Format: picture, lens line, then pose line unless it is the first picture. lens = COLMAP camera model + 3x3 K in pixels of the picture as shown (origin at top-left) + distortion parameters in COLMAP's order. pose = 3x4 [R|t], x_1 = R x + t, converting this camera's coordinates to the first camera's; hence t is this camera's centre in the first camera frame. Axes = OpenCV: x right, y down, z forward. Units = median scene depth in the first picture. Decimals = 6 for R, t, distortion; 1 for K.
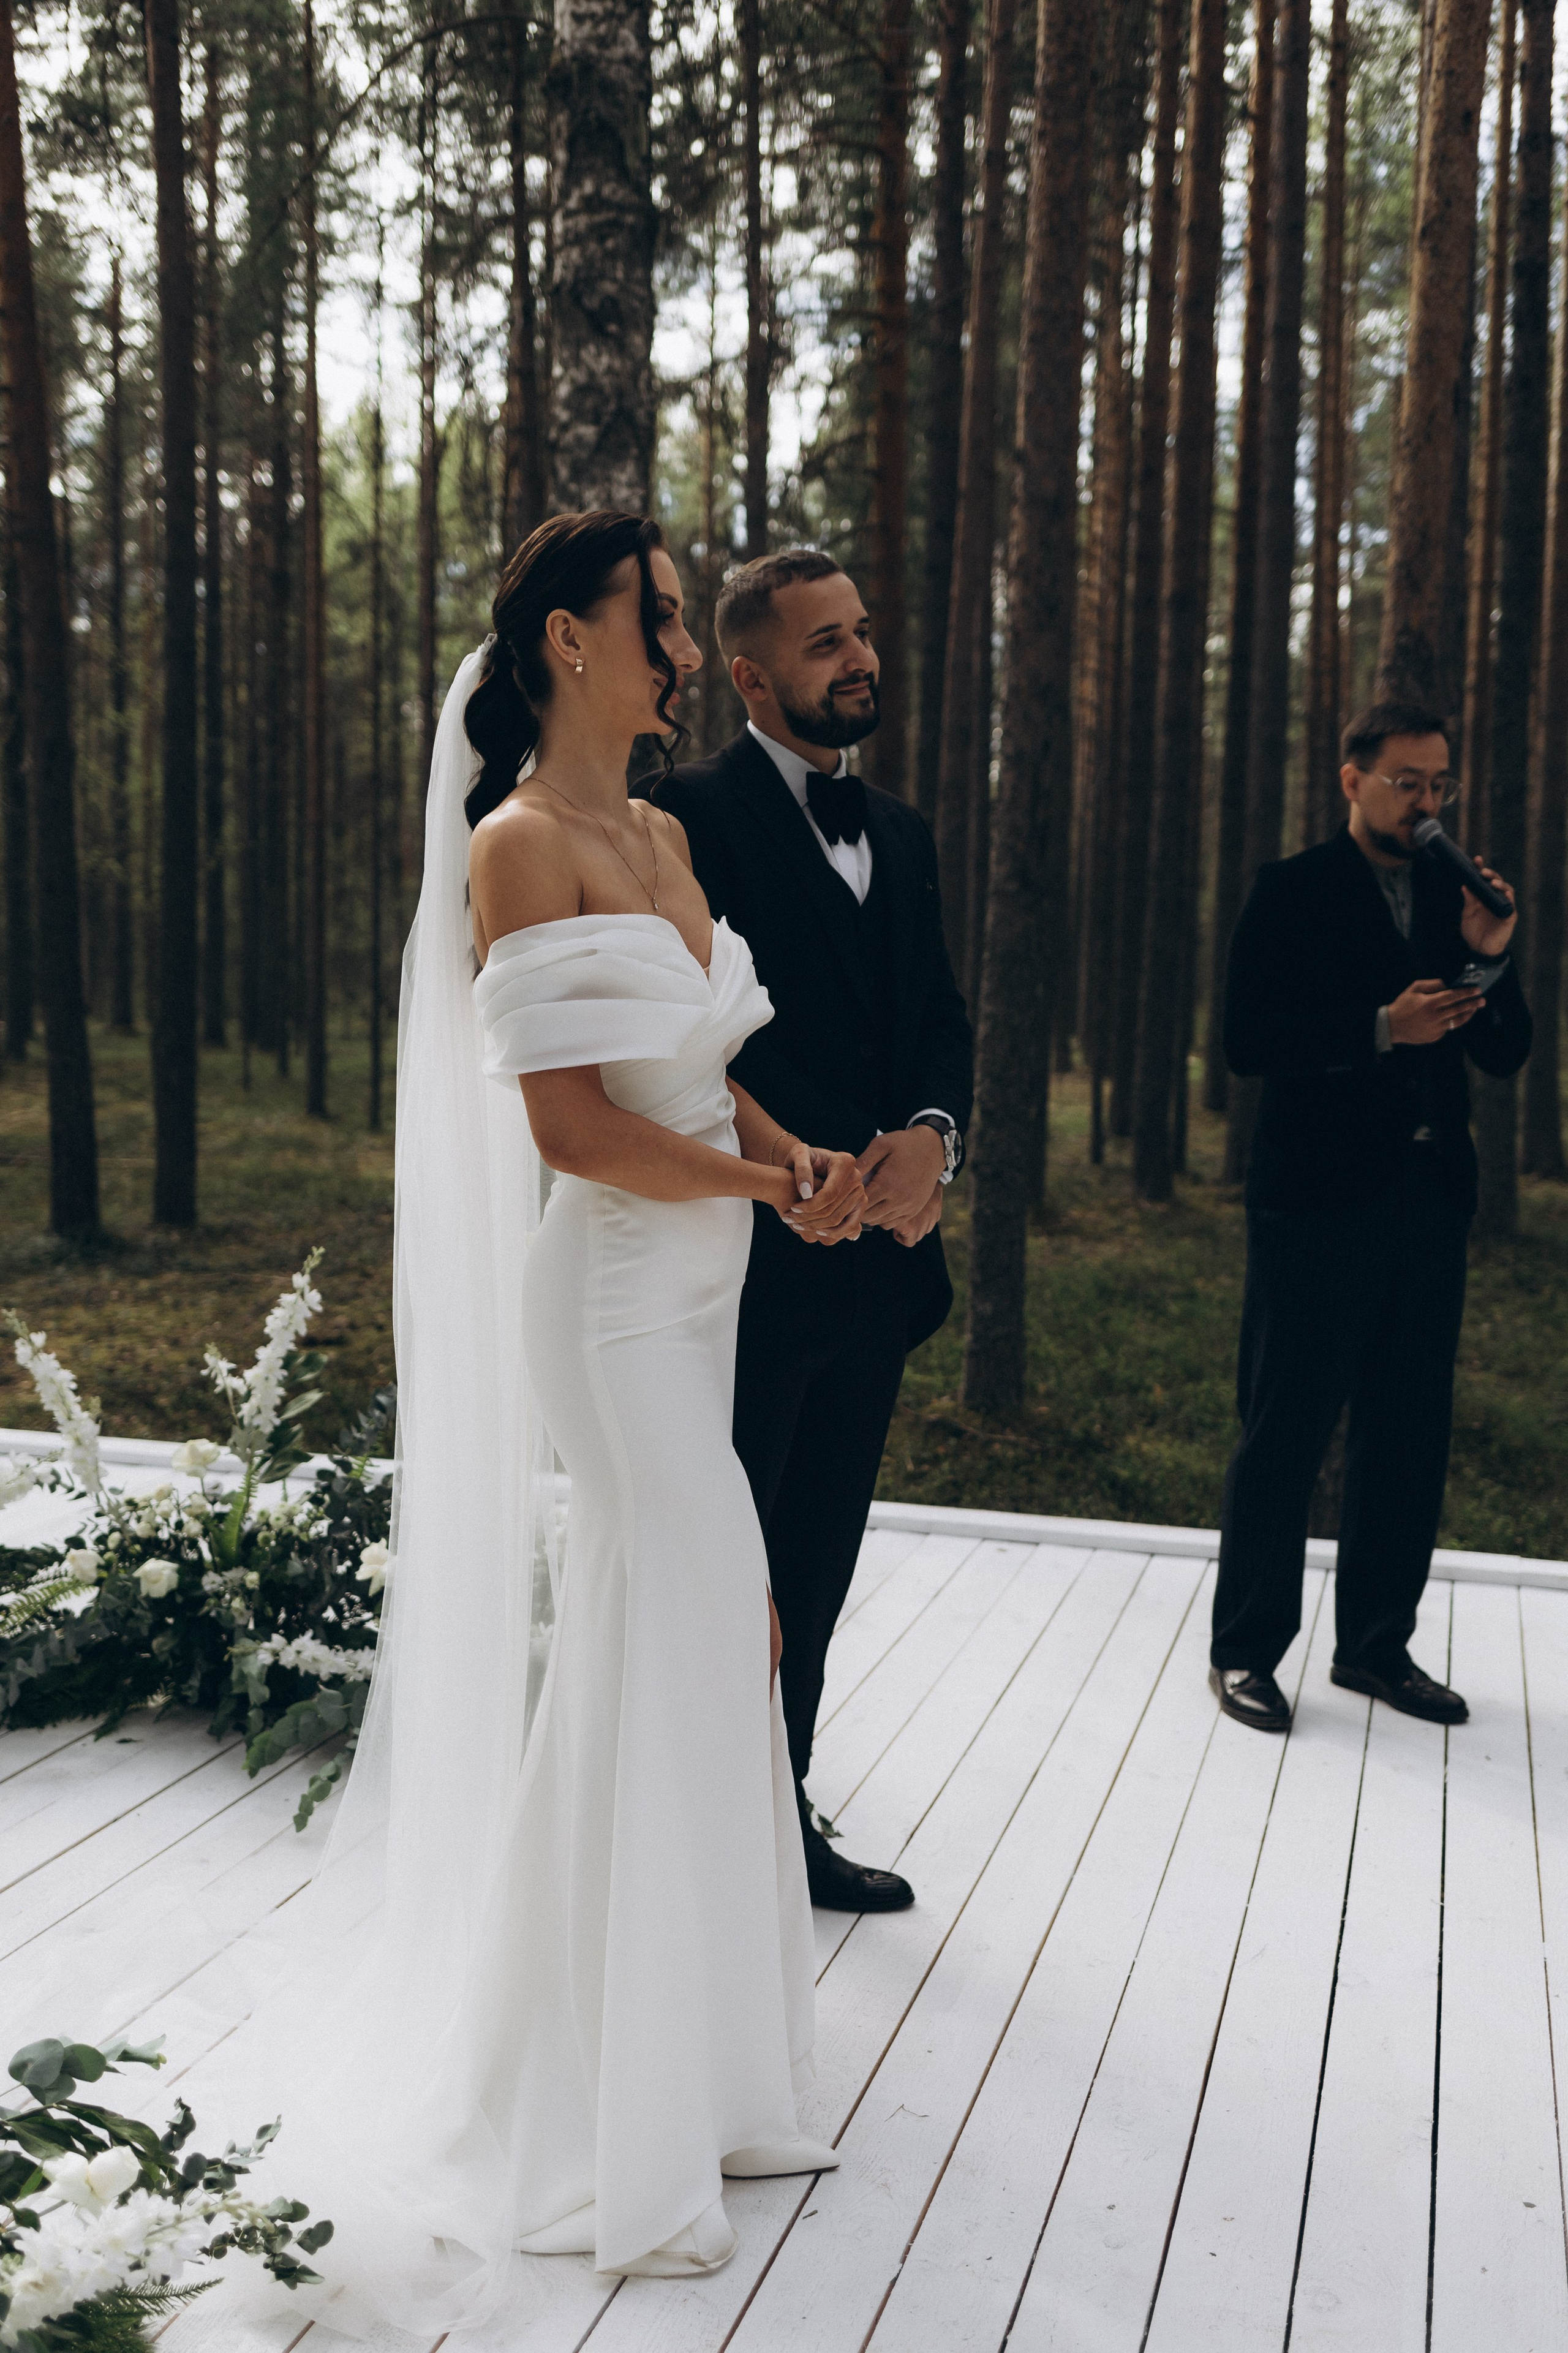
lens RADIAL K [[2278.4, 0, 777.7], [0, 2278.4, 1164.0], [0, 0, 1]] dist [0.011180, -0.011028]
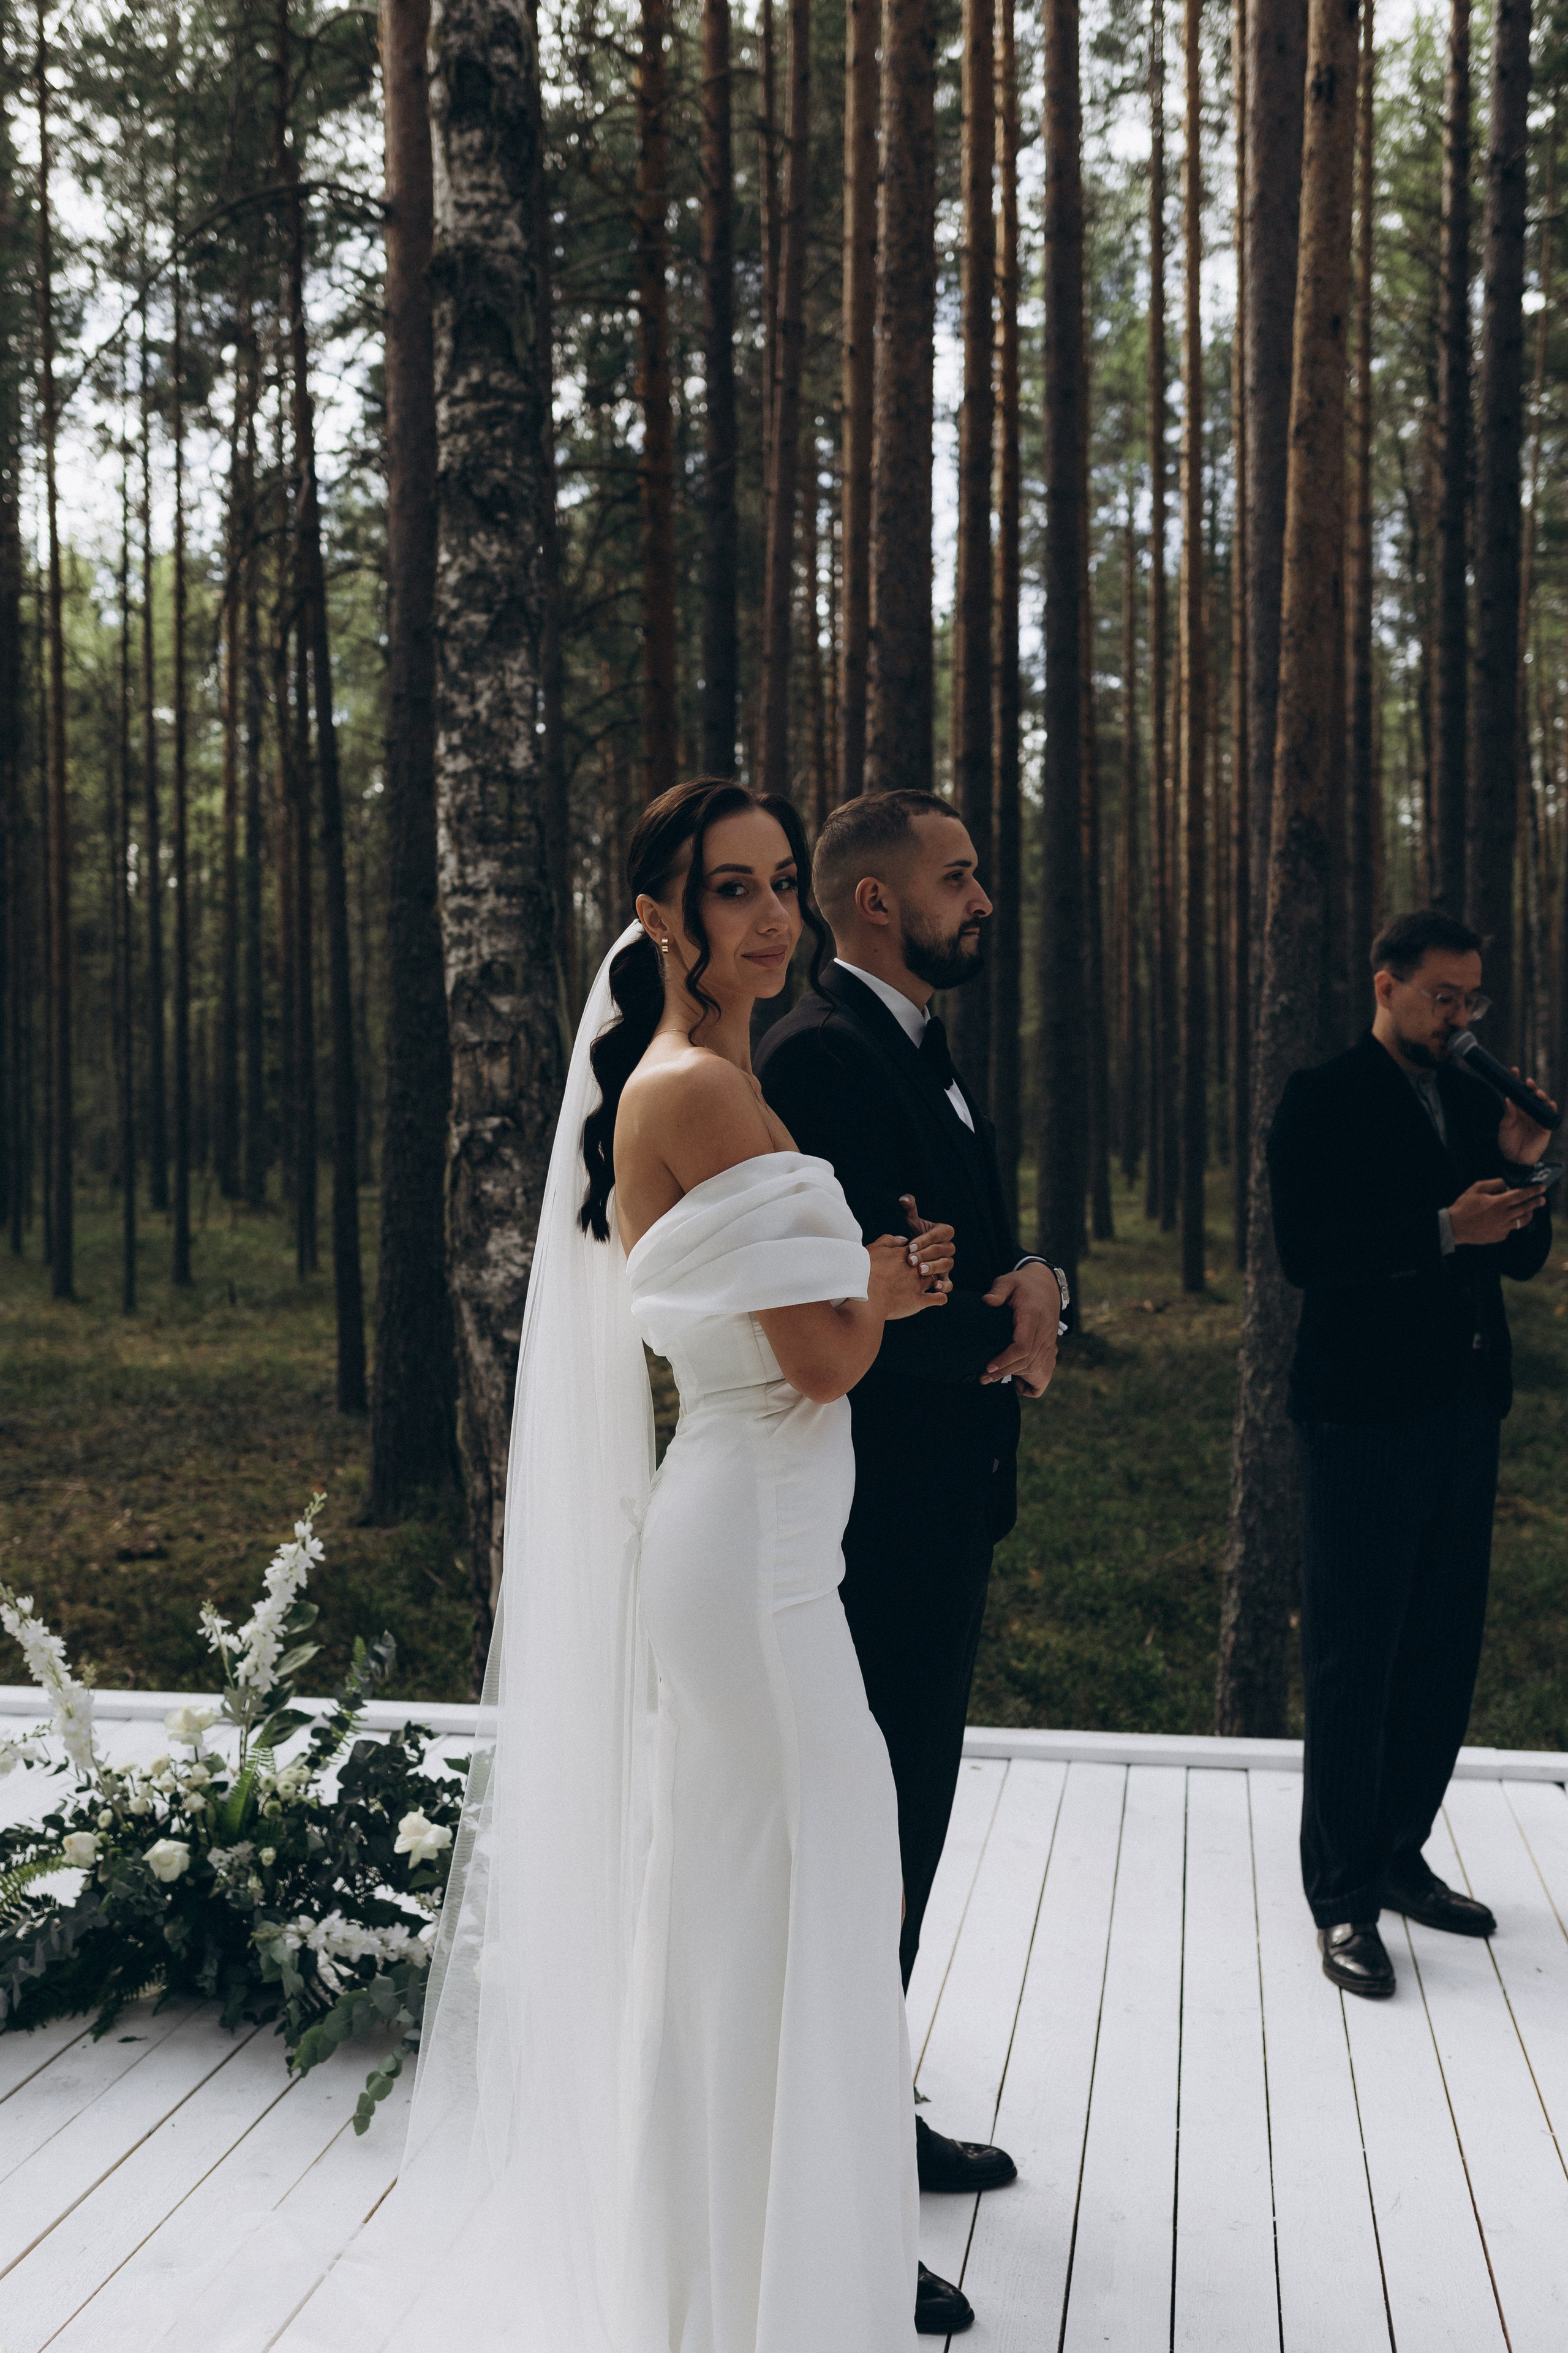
lens RADIAL K [[2364.7, 0, 766.9], [0, 2364.7, 1169.8], [0, 0, 1]] dist [0.010226, -0.009320]
pose [[0.993619, -0.021386, 0.110742, -0.078152], [0.028368, 0.997682, -0.061859, -0.019880], [-0.109162, 0.064606, 0.991922, -0.002934]]
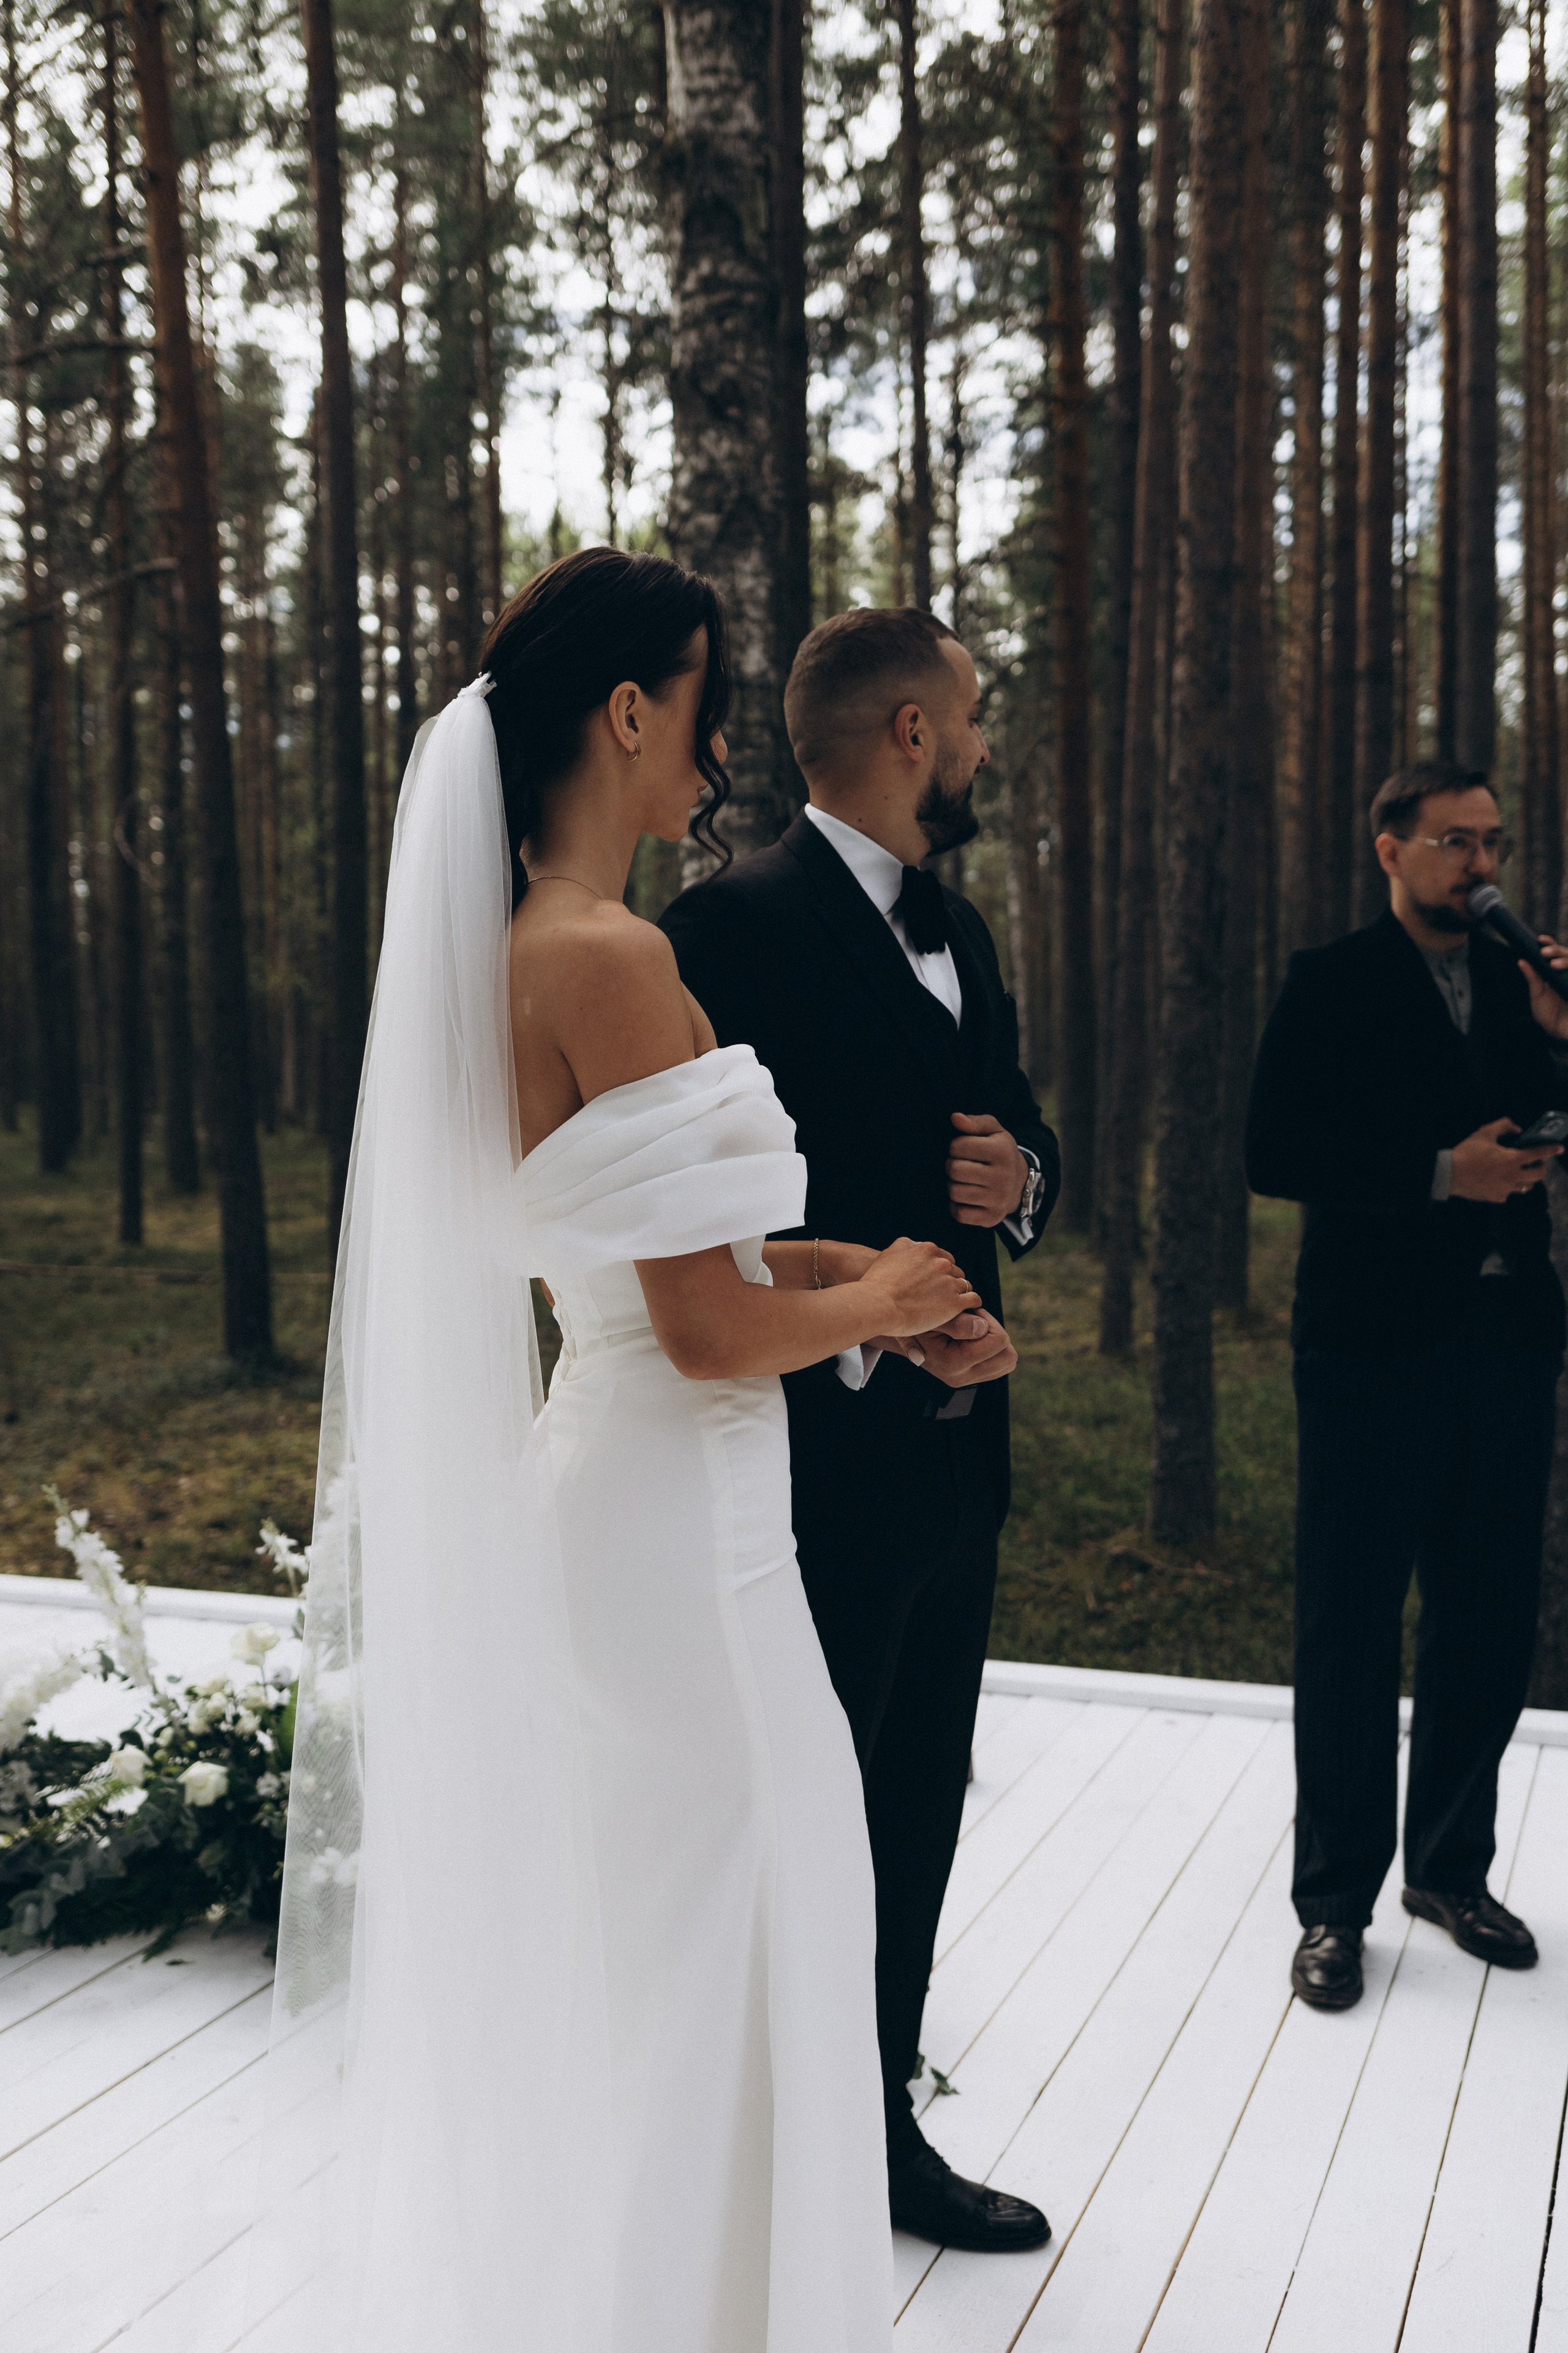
lens RADIAL K [[2302.8, 0, 787.6], [0, 2302.8, 1169.0], [0, 0, 1]] dist [-0.000019, 0.006551]
pose [[0.995895, -0.022519, -0.087665, 0.026905], [0.019083, 0.999024, -0.039841, -0.012993], [0.088476, 0.038005, 0.995353, 0.060131]]
